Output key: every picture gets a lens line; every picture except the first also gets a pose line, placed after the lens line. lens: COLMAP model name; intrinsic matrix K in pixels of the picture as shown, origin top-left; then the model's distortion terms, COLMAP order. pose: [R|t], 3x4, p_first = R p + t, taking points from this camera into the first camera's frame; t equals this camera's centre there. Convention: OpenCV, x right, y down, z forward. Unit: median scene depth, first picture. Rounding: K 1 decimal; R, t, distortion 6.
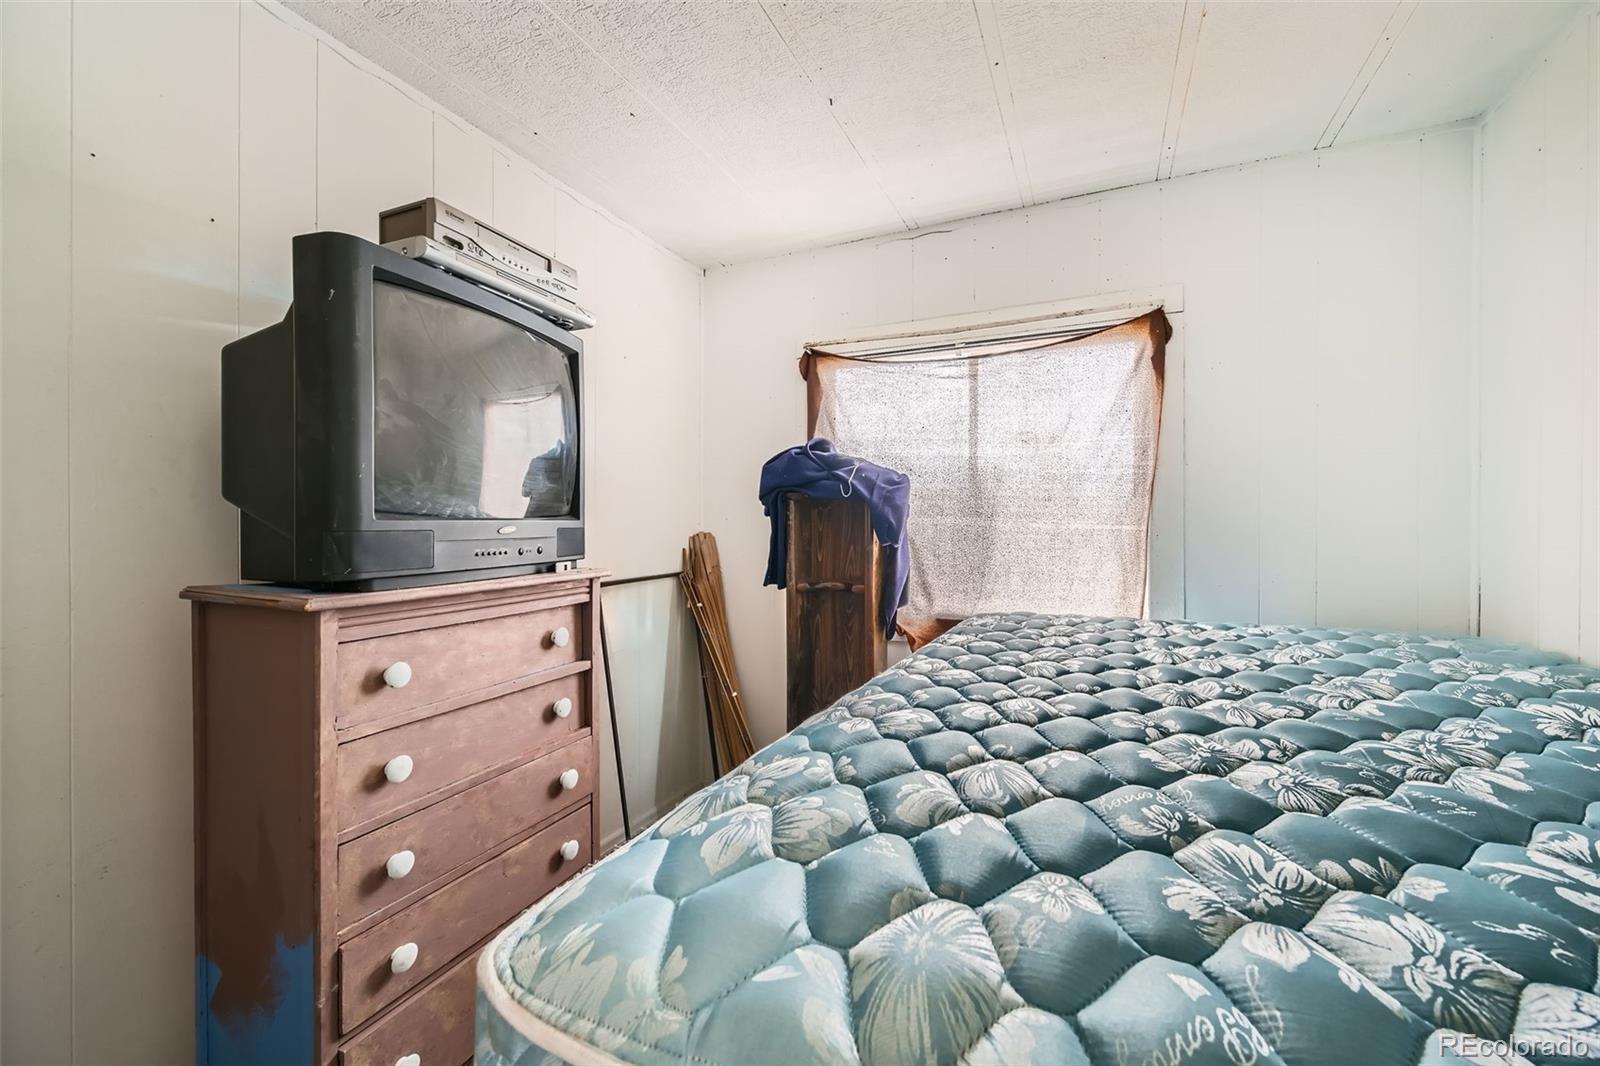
lens RADIAL K [[626.4, 0, 799.3], [0, 626.4, 524.8], [0, 0, 1]] dist [-0.001741, 0.000347]
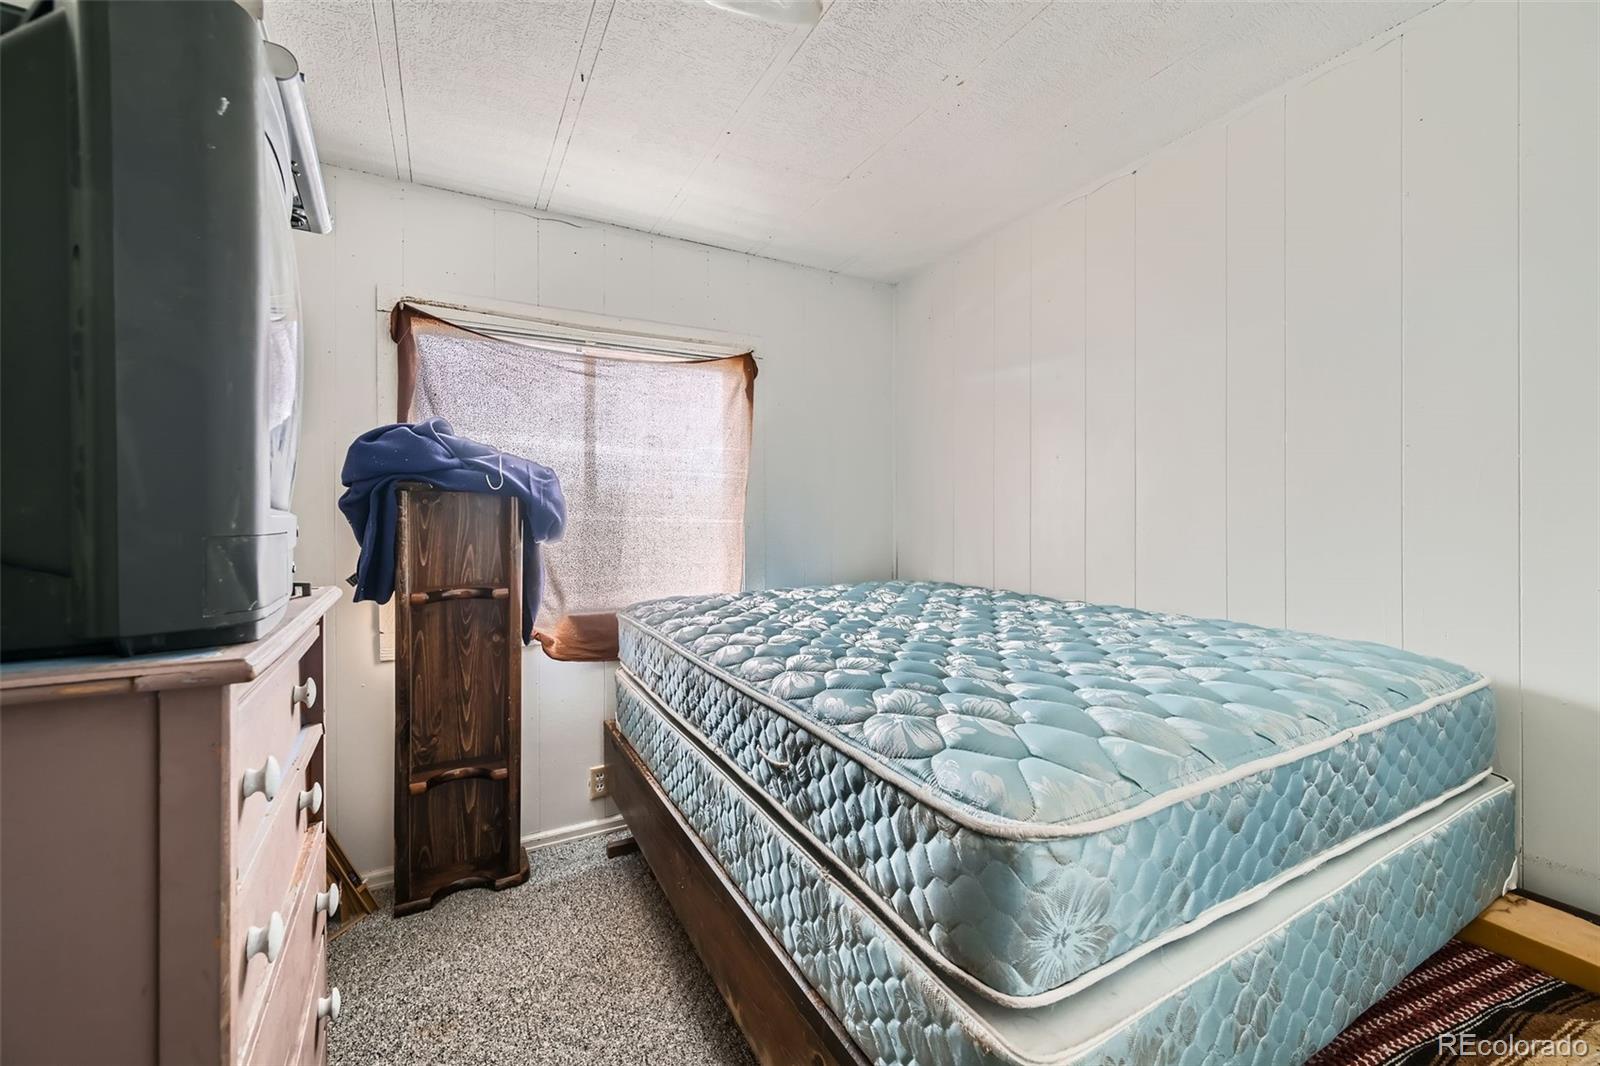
lens RADIAL K [[626.4, 0, 826.2], [0, 626.4, 517.9], [0, 0, 1]] dist [-0.001741, 0.000347]
pose [[0.593044, -0.004885, 0.805155, -0.339323], [0.009452, 0.999955, -0.000895, 0.000851], [-0.805114, 0.008141, 0.593064, 0.093644]]
